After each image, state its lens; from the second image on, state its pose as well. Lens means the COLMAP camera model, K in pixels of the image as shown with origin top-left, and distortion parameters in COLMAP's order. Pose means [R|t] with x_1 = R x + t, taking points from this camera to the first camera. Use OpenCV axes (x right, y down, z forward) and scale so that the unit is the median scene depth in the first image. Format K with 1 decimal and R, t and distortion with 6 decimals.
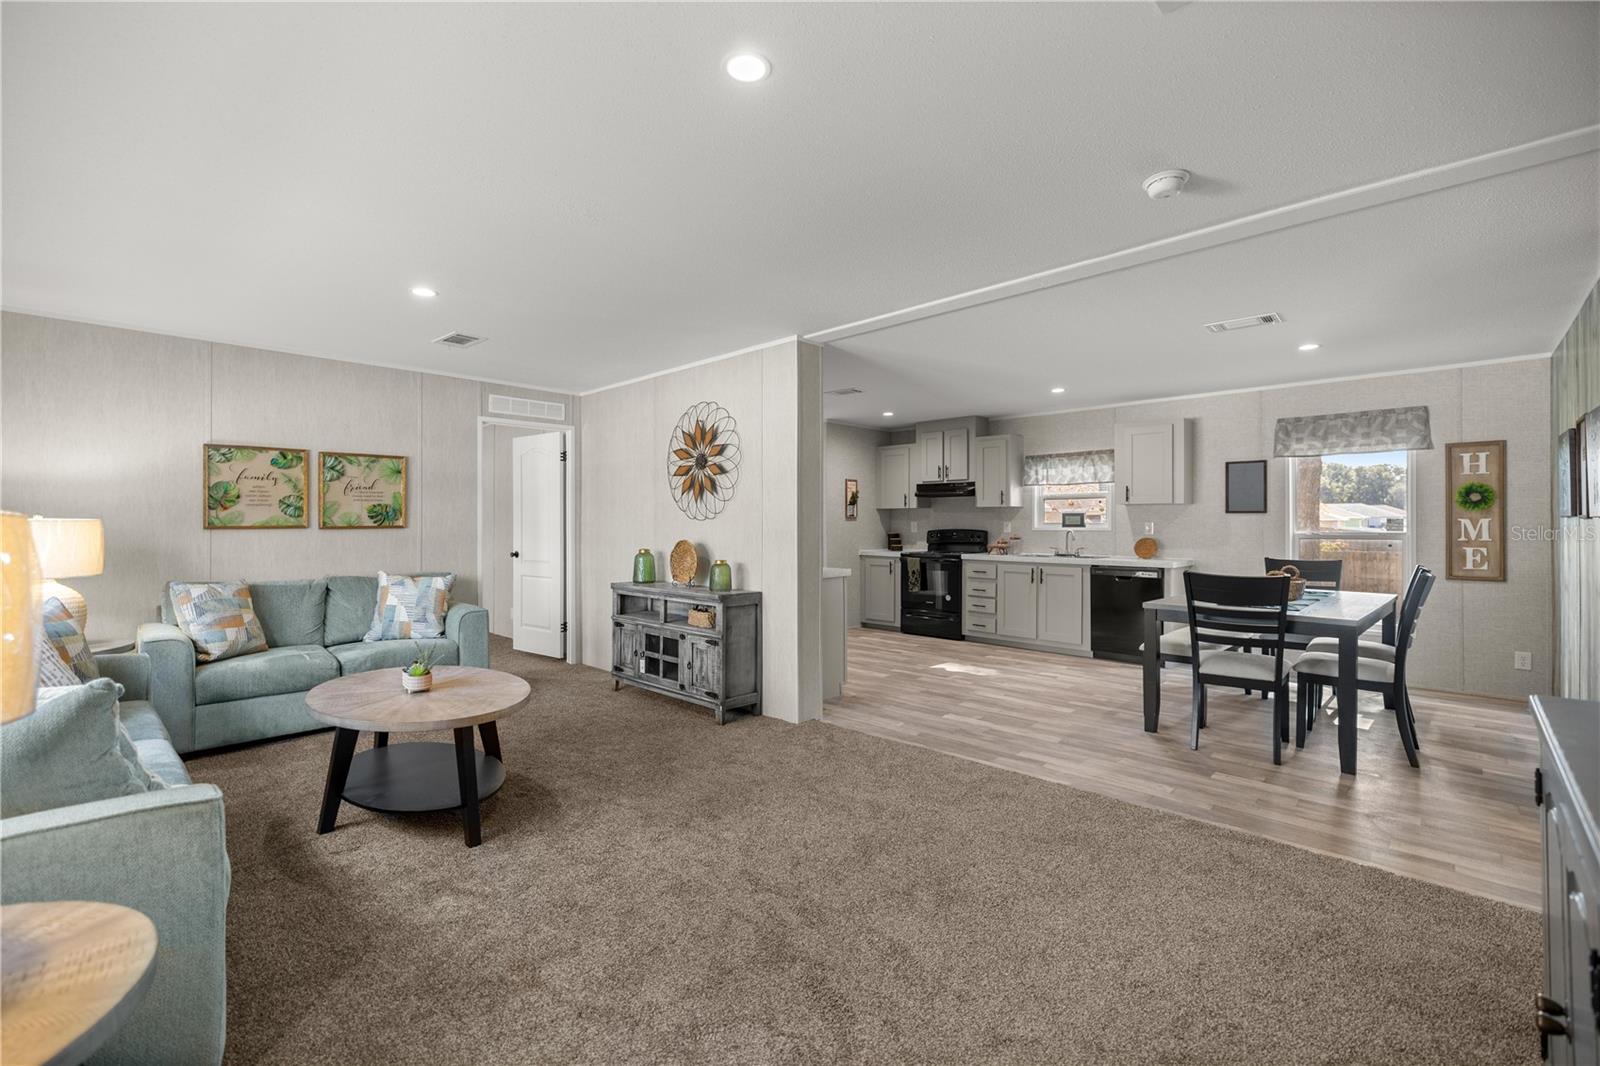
lens RADIAL K [[689.5, 0, 790.3], [0, 689.5, 521.7], [0, 0, 1]] dist [0.003096, -0.000058]
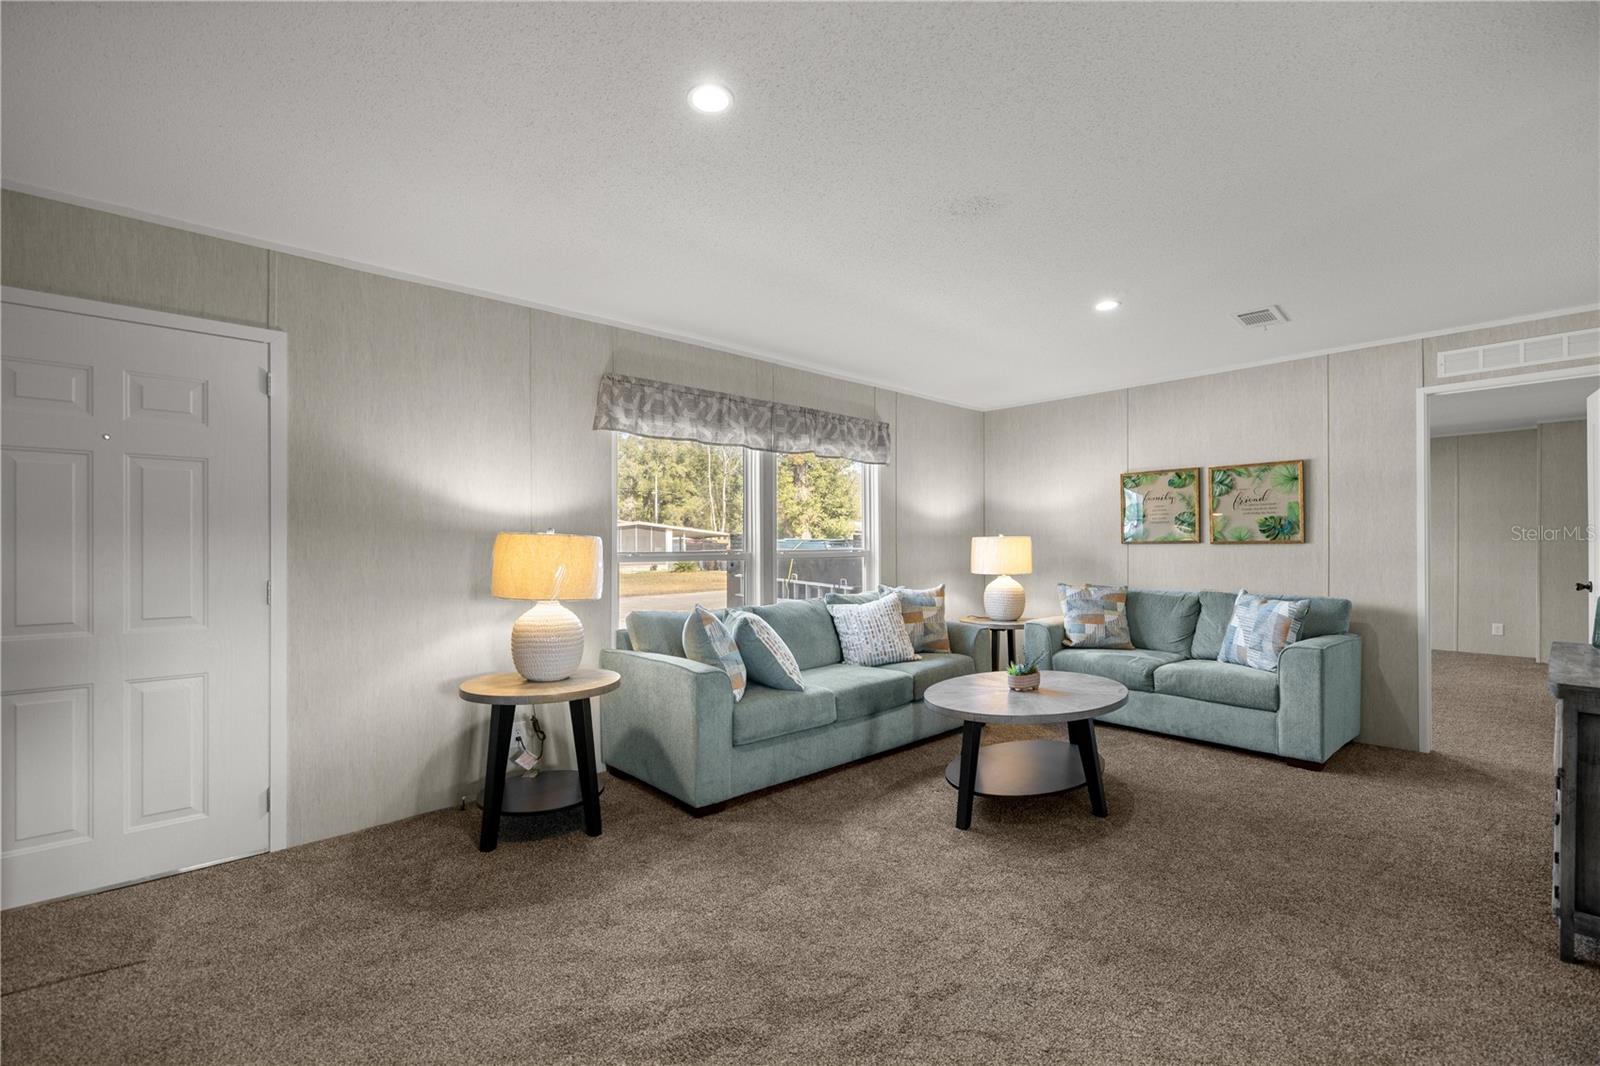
lens RADIAL K [[689.5, 0, 786.0], [0, 689.5, 544.9], [0, 0, 1]] dist [0.003096, -0.000058]
pose [[-0.086830, 0.001691, -0.996222, 0.393889], [0.004991, 0.999987, 0.001262, 0.007690], [0.996211, -0.004862, -0.086837, 0.484544]]
